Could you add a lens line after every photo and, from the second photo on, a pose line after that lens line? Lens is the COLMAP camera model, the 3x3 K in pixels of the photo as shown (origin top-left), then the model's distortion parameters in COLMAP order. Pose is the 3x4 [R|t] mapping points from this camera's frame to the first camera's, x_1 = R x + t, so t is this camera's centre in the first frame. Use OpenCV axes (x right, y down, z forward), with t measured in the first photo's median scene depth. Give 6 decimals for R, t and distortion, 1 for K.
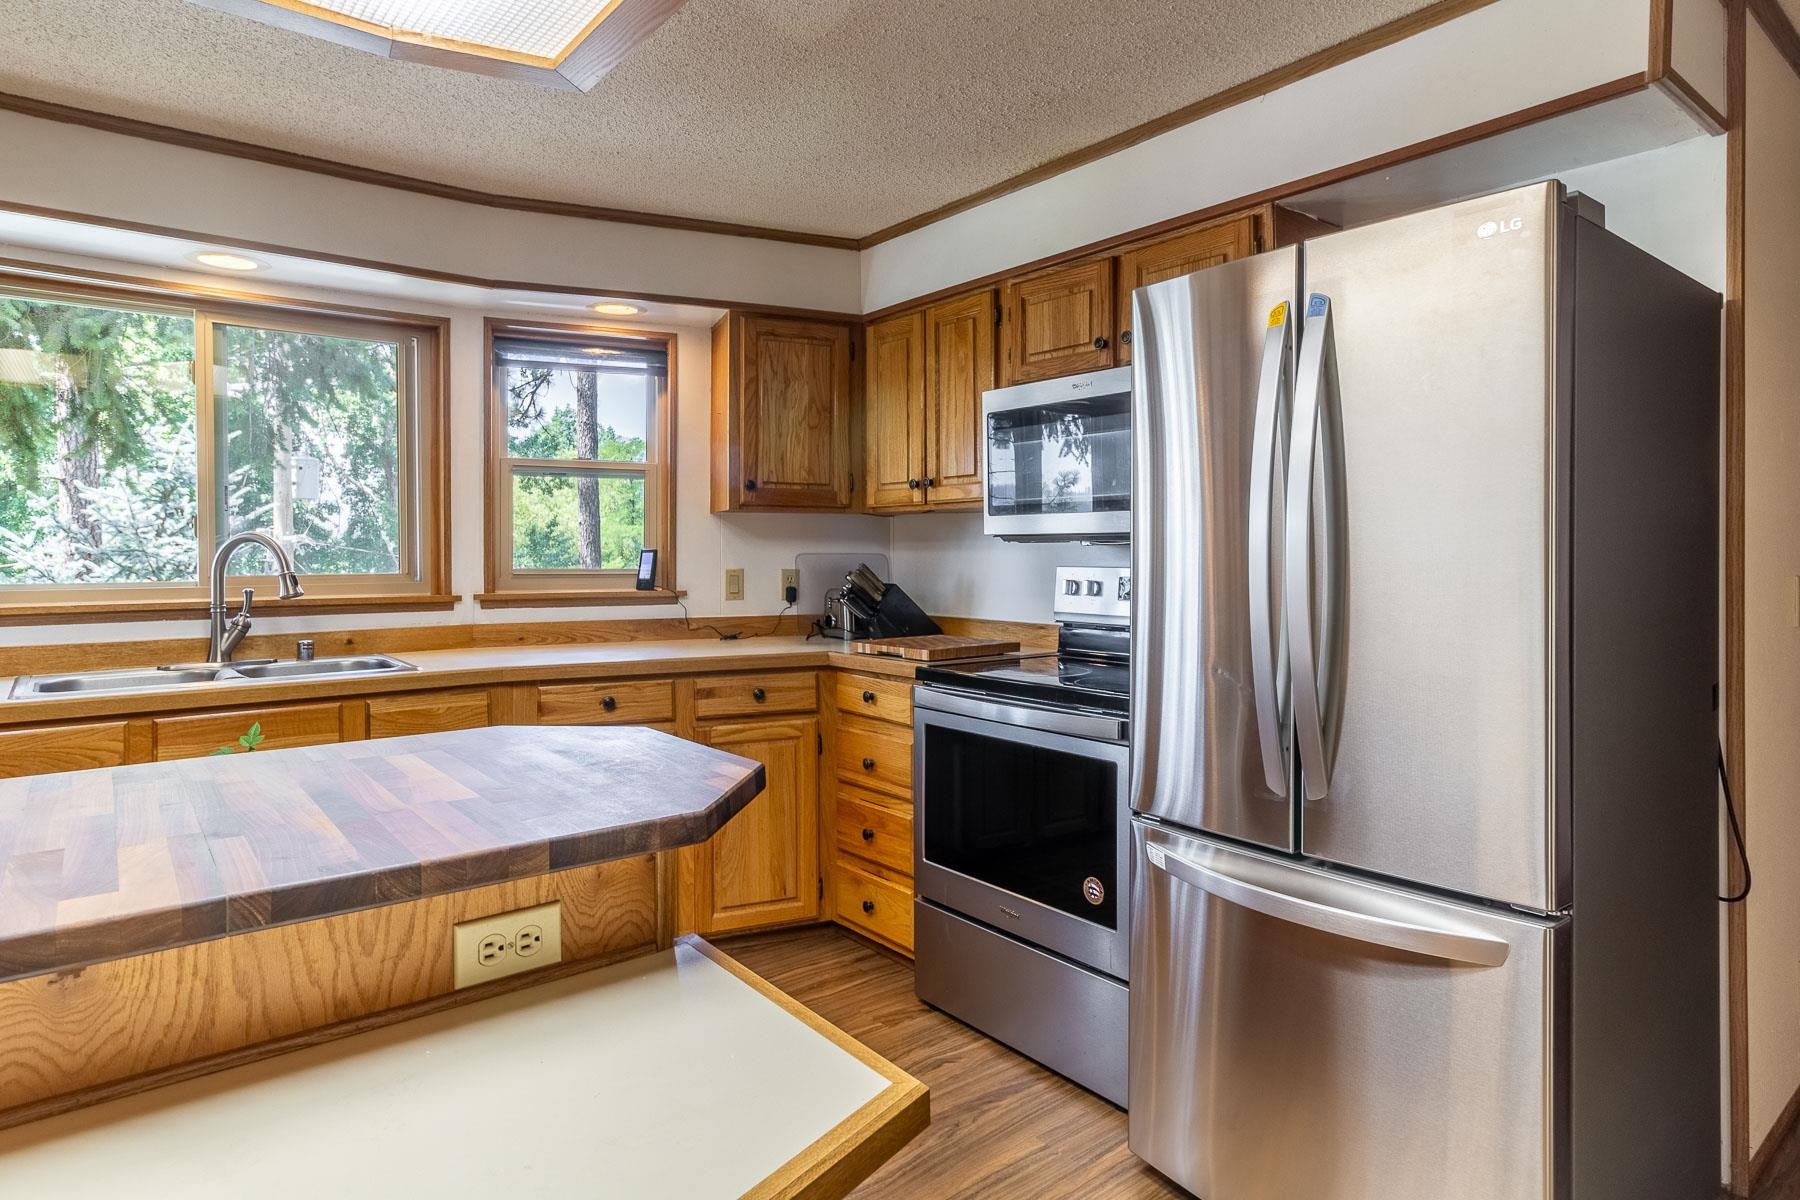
lens RADIAL K [[1028.5, 0, 891.2], [0, 1028.5, 561.7], [0, 0, 1]] dist [0.002780, 0.001053]
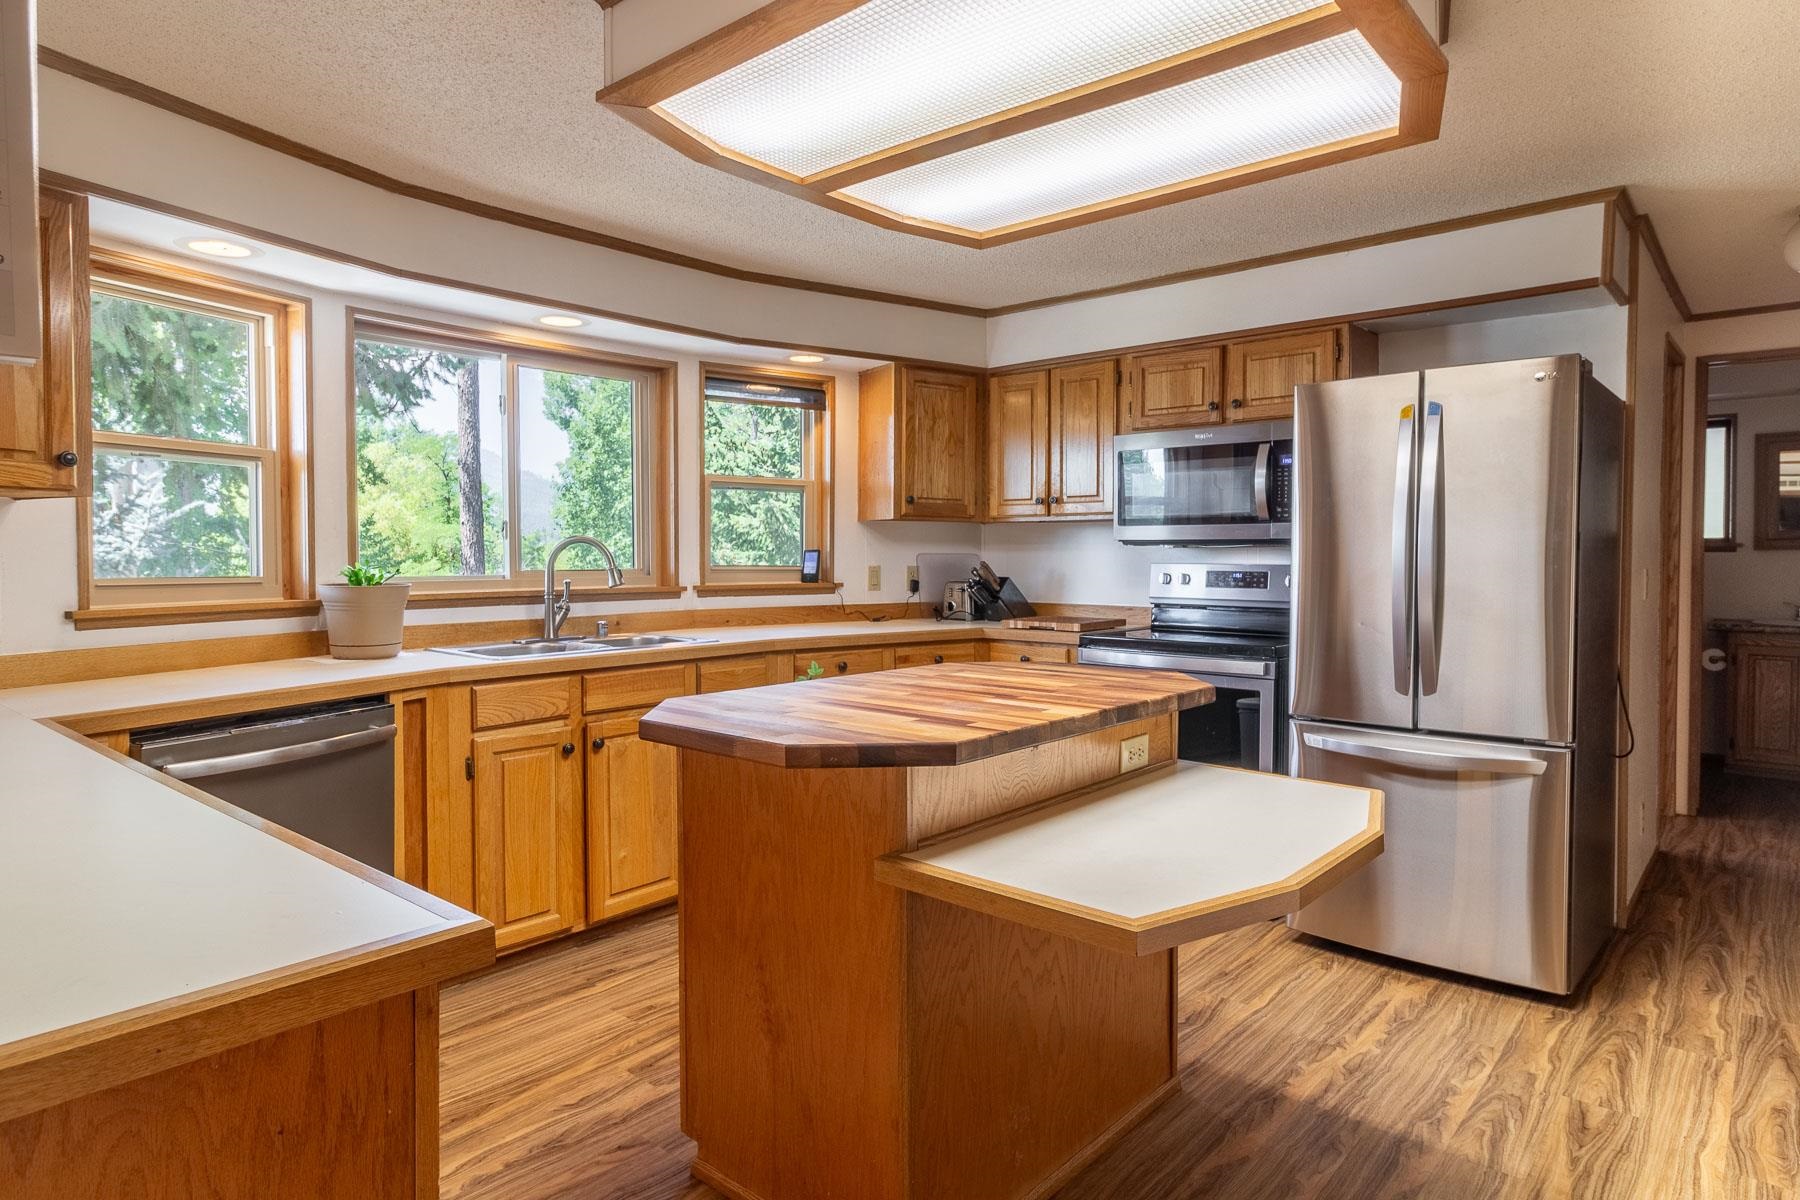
lens RADIAL K [[1028.5, 0, 903.0], [0, 1028.5, 590.1], [0, 0, 1]] dist [0.002780, 0.001053]
pose [[0.985397, -0.003817, 0.170232, -0.368433], [-0.000579, 0.999668, 0.025766, 0.004866], [-0.170273, -0.025488, 0.985067, -0.268614]]
